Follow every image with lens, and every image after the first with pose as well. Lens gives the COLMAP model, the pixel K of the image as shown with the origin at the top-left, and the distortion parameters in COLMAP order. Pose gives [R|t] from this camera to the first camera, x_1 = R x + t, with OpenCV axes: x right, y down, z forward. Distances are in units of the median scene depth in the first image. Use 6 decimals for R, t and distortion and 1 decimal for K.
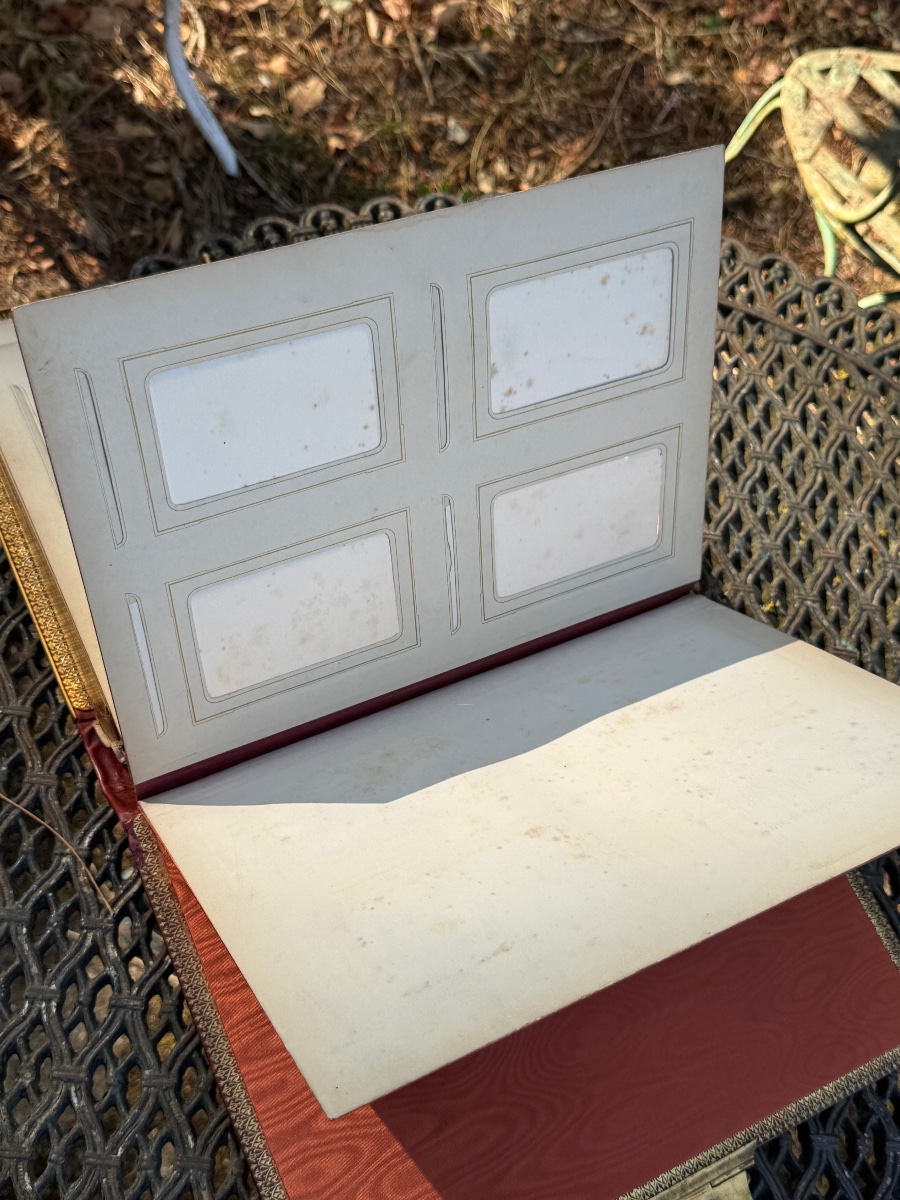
lens RADIAL K [[1342.3, 0, 444.1], [0, 1342.3, 597.2], [0, 0, 1]] dist [0.183456, -0.458337]
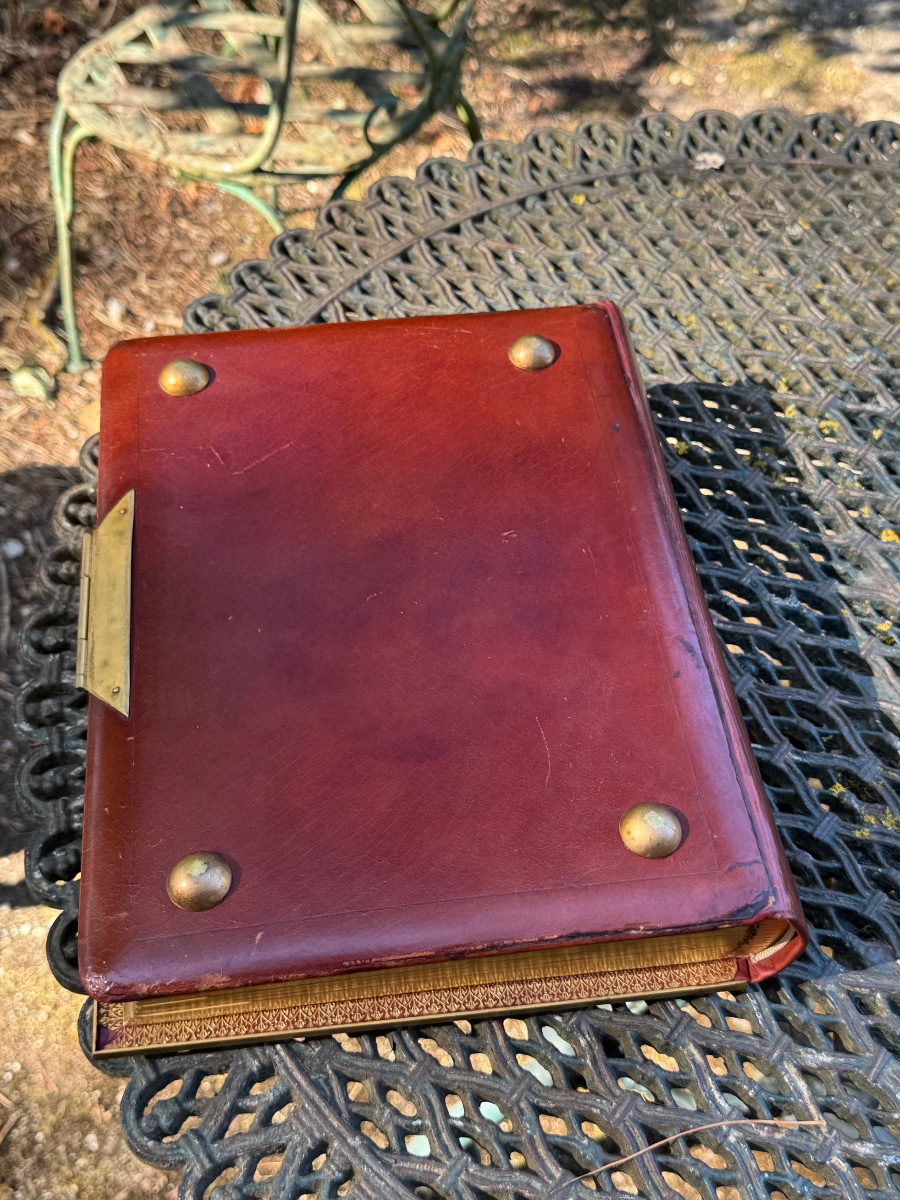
lens RADIAL K [[1371.3, 0, 454.2], [0, 1371.3, 586.5], [0, 0, 1]] dist [0.157470, -0.393212]
pose [[0.588452, -0.723012, 0.361907, -0.338892], [0.734393, 0.665199, 0.134819, -0.193721], [-0.338216, 0.186448, 0.922414, 0.193433]]
